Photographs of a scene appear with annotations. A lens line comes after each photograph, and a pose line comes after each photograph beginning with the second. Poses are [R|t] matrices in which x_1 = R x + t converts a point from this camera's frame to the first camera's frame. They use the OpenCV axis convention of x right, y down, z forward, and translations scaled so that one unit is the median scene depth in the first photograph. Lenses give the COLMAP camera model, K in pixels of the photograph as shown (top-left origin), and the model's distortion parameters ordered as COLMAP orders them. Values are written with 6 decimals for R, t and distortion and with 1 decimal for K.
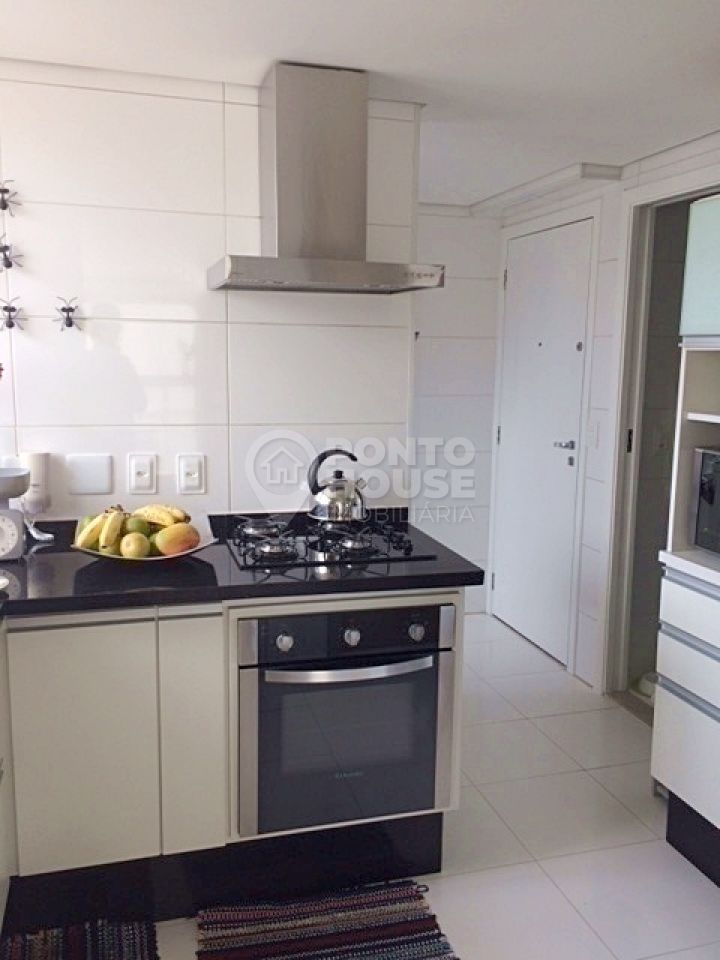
lens RADIAL K [[817.9, 0, 354.2], [0, 817.9, 476.6], [0, 0, 1]] dist [0.046088, -0.057847]
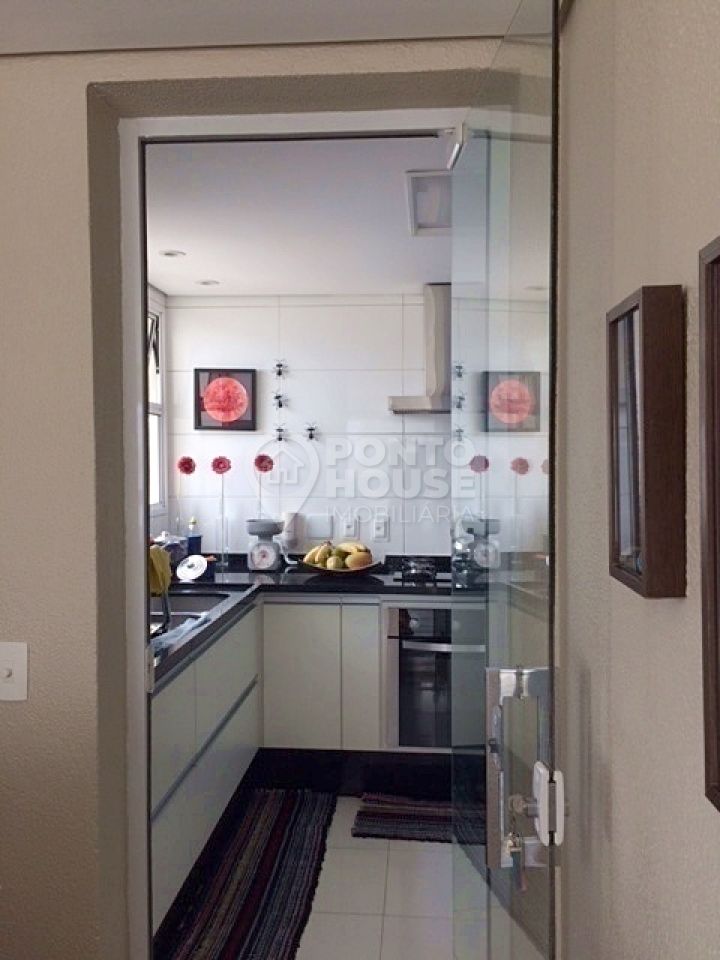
lens RADIAL K [[817.9, 0, 363.9], [0, 817.9, 474.6], [0, 0, 1]] dist [0.046088, -0.057847]
pose [[0.939278, -0.005025, -0.343120, 0.370007], [-0.039581, 0.991633, -0.122873, 0.104359], [0.340867, 0.128993, 0.931220, -0.586799]]
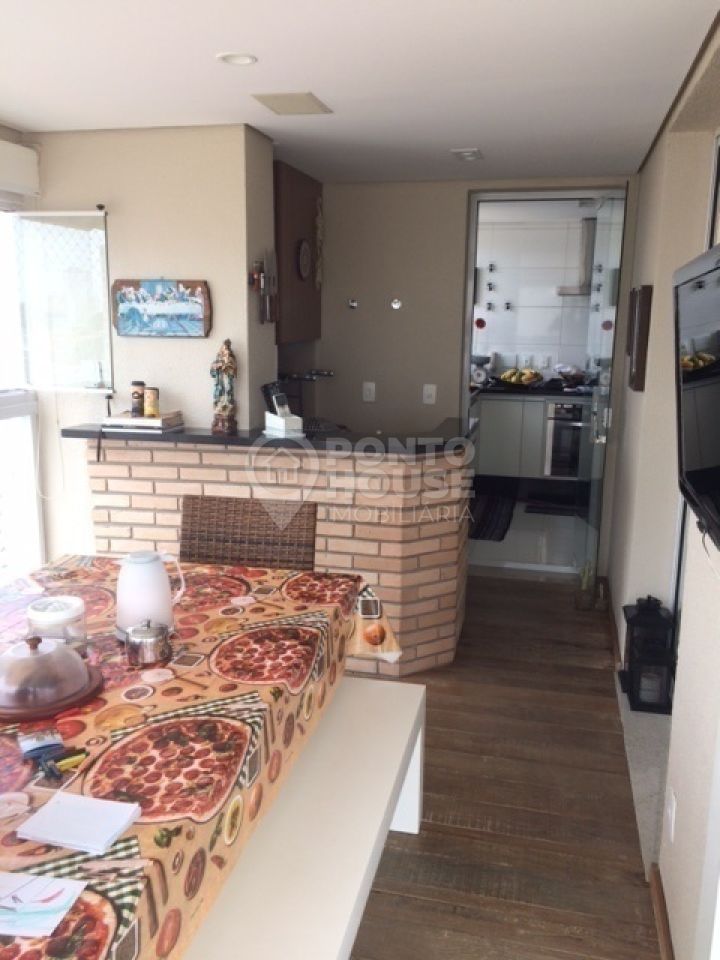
lens RADIAL K [[817.9, 0, 356.6], [0, 817.9, 482.7], [0, 0, 1]] dist [0.046088, -0.057847]
pose [[0.867423, 0.101552, -0.487099, 0.747498], [-0.079062, 0.994644, 0.066573, 0.310680], [0.491251, -0.019236, 0.870806, -2.024551]]
